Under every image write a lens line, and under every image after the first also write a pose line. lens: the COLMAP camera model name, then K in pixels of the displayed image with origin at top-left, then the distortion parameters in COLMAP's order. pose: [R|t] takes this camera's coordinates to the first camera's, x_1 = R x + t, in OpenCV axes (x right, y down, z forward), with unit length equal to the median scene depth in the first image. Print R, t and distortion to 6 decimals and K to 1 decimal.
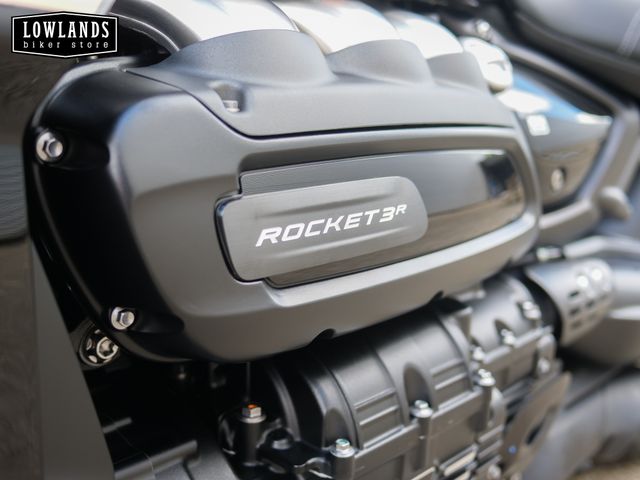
lens RADIAL K [[736.5, 0, 320.0], [0, 736.5, 240.0], [0, 0, 1]] dist [-0.028548, -0.005243]
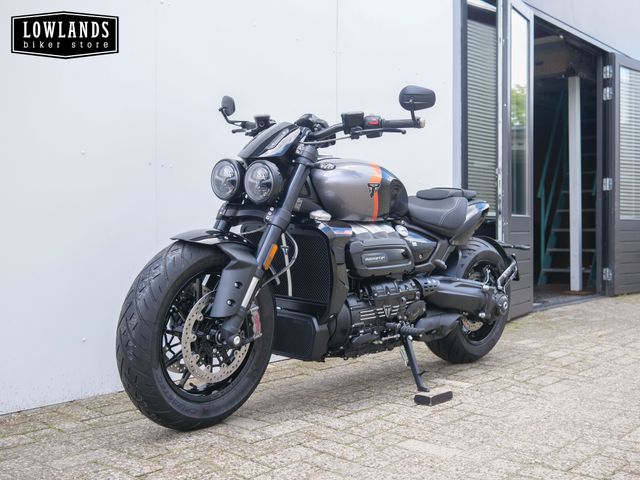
lens RADIAL K [[736.5, 0, 320.0], [0, 736.5, 240.0], [0, 0, 1]] dist [-0.028548, -0.005243]
pose [[0.999888, -0.002837, 0.014685, -0.358995], [0.005046, 0.988273, -0.152617, 0.518428], [-0.014080, 0.152674, 0.988176, -3.552427]]
